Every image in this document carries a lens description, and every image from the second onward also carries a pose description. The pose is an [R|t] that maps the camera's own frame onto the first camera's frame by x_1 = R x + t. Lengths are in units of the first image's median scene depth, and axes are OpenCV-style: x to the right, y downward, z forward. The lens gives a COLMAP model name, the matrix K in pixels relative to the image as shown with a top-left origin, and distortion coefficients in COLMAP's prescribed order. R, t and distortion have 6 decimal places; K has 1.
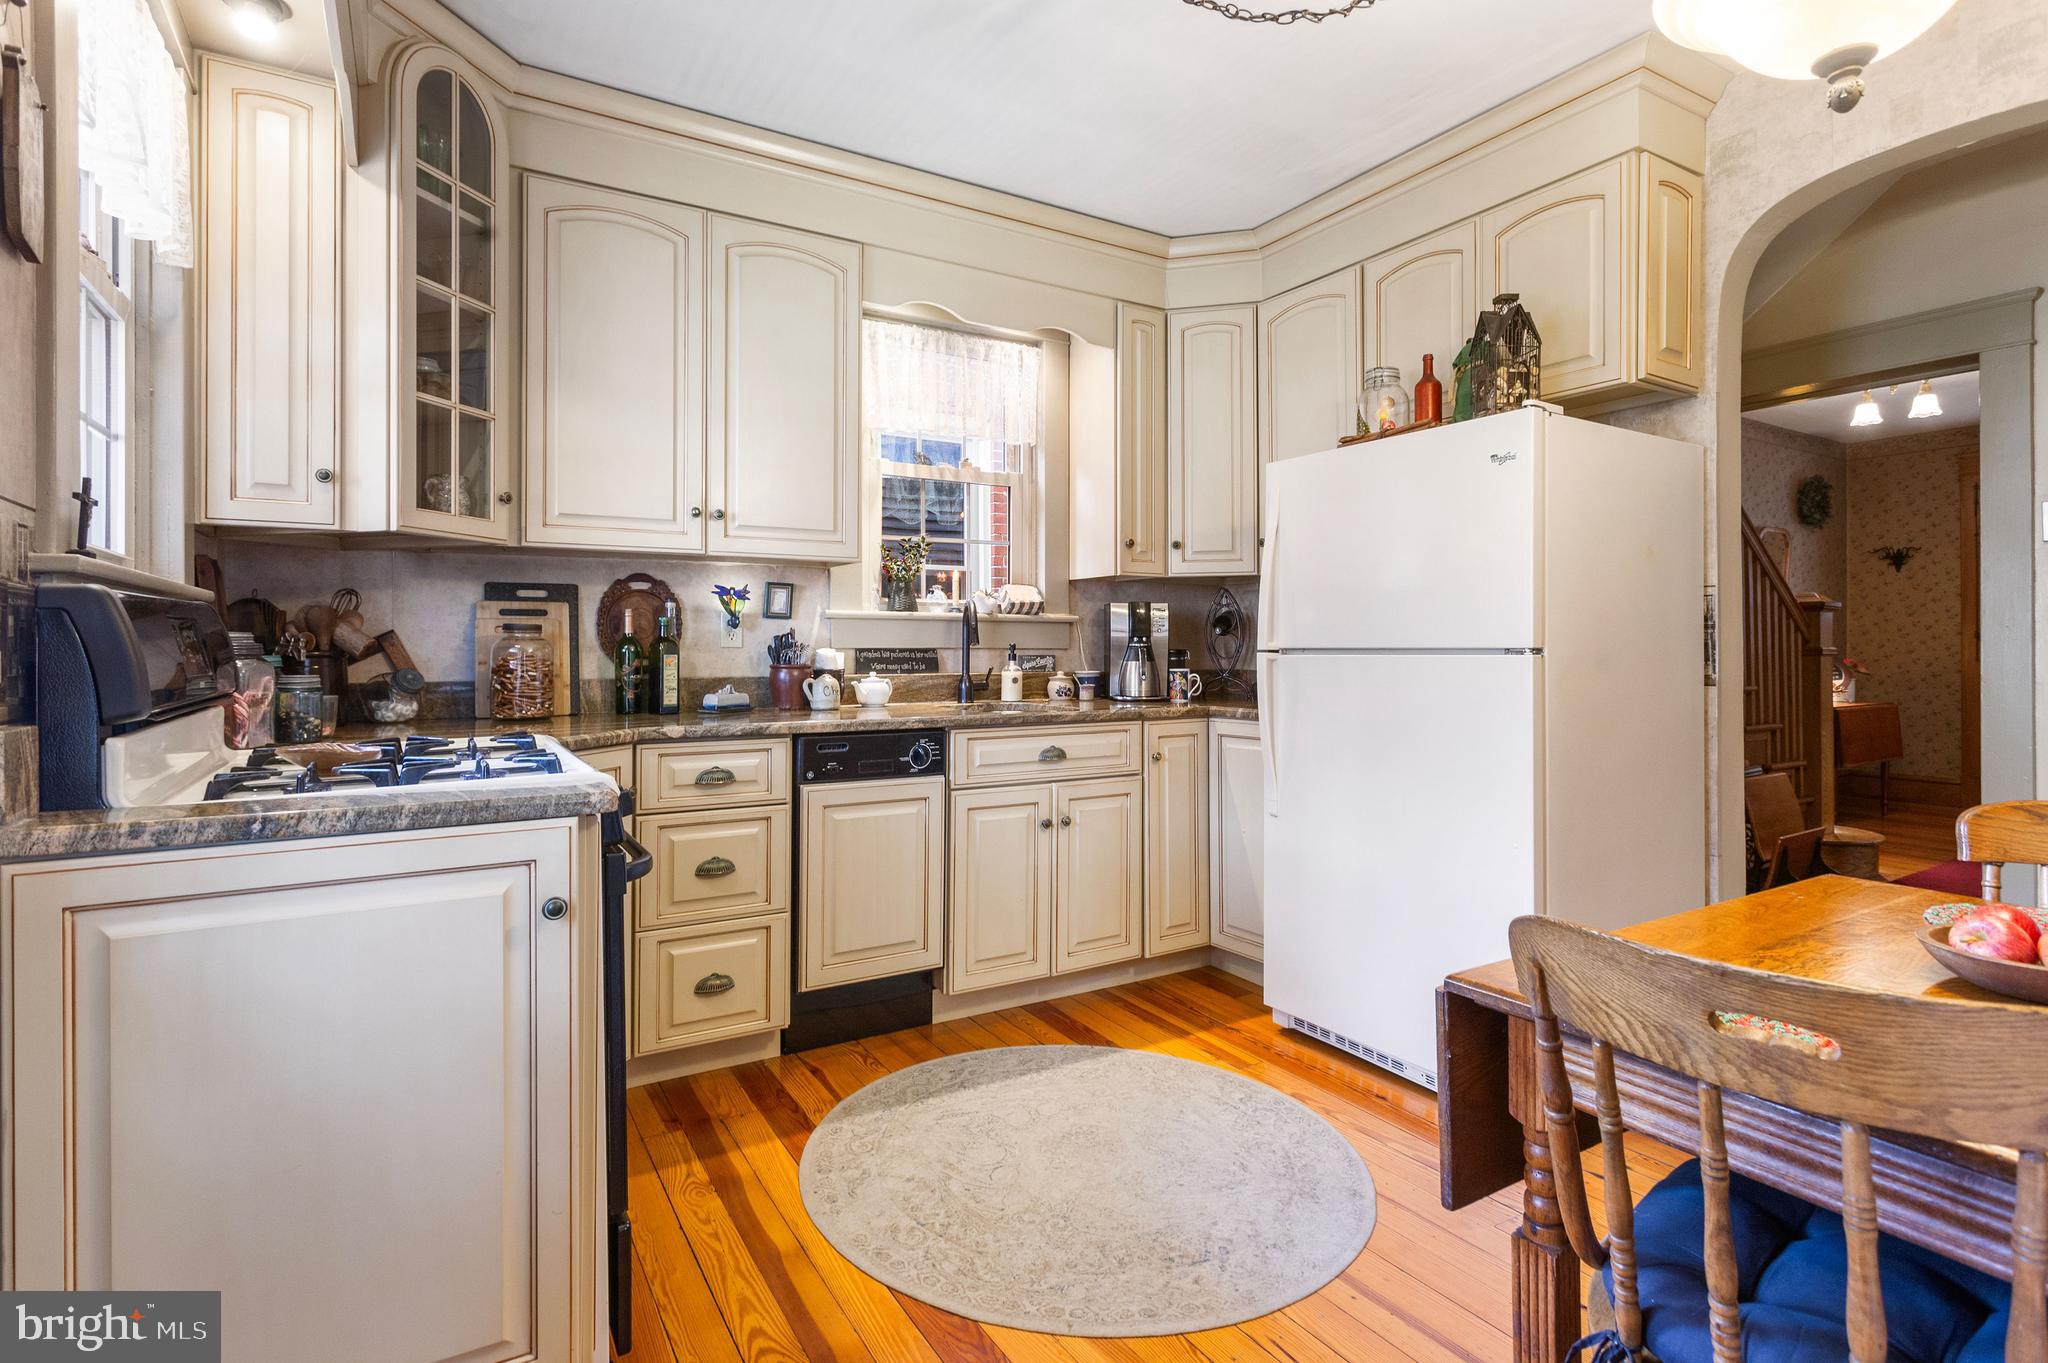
lens RADIAL K [[1018.8, 0, 1015.0], [0, 1018.8, 645.0], [0, 0, 1]] dist [0.003304, 0.001692]
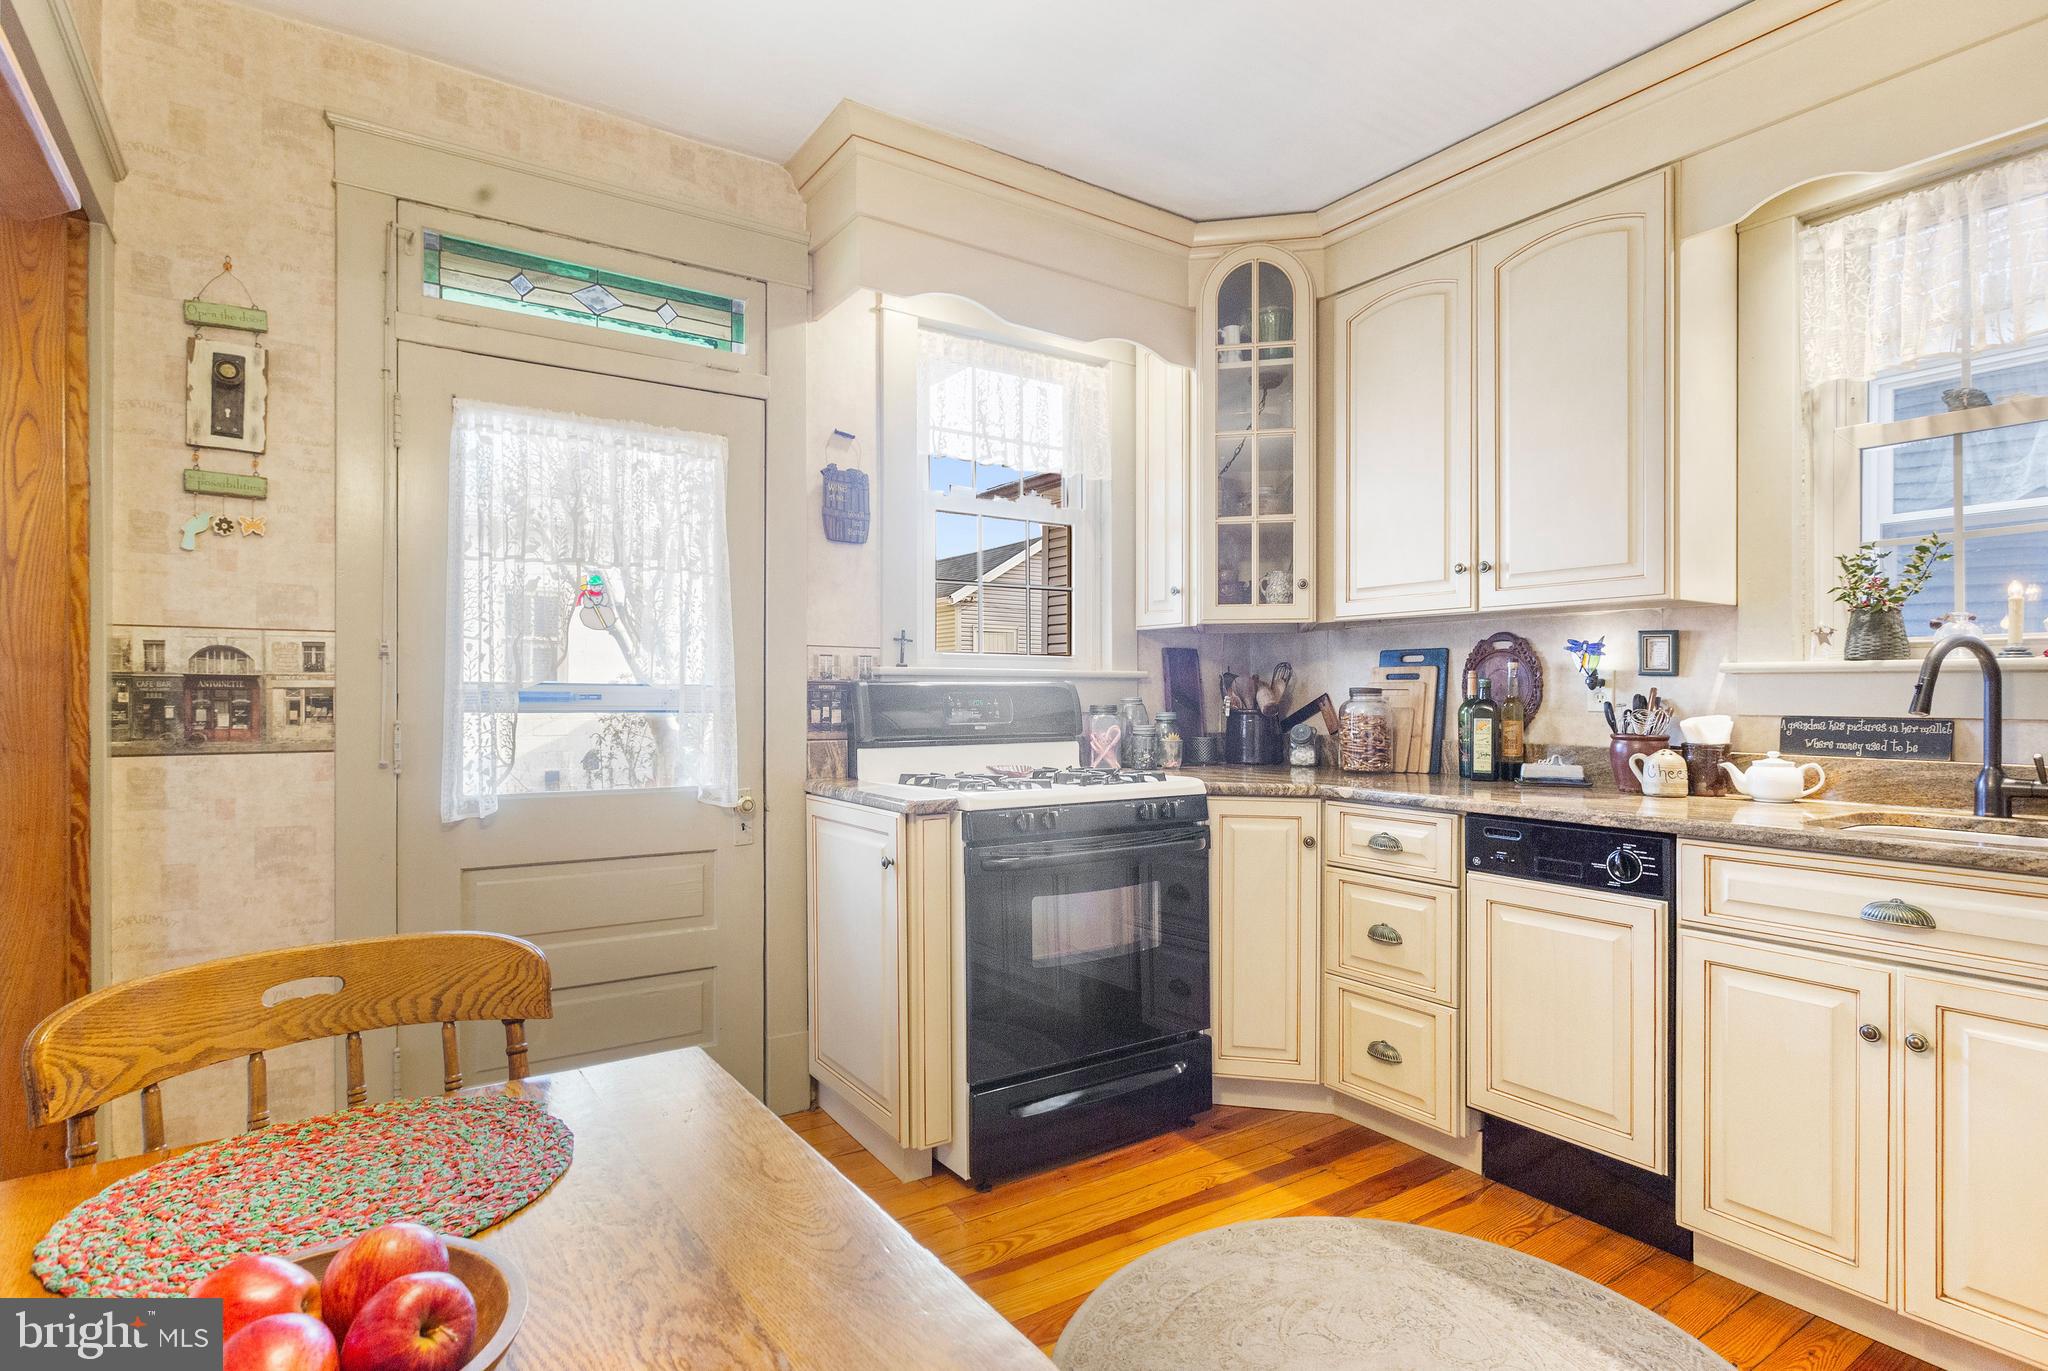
lens RADIAL K [[1052.1, 0, 1025.2], [0, 1052.1, 704.2], [0, 0, 1]] dist [0.003841, 0.001648]
pose [[0.056519, 0.011655, -0.998333, 0.633008], [-0.001602, 0.999932, 0.011583, -0.014672], [0.998400, 0.000945, 0.056534, 0.534309]]
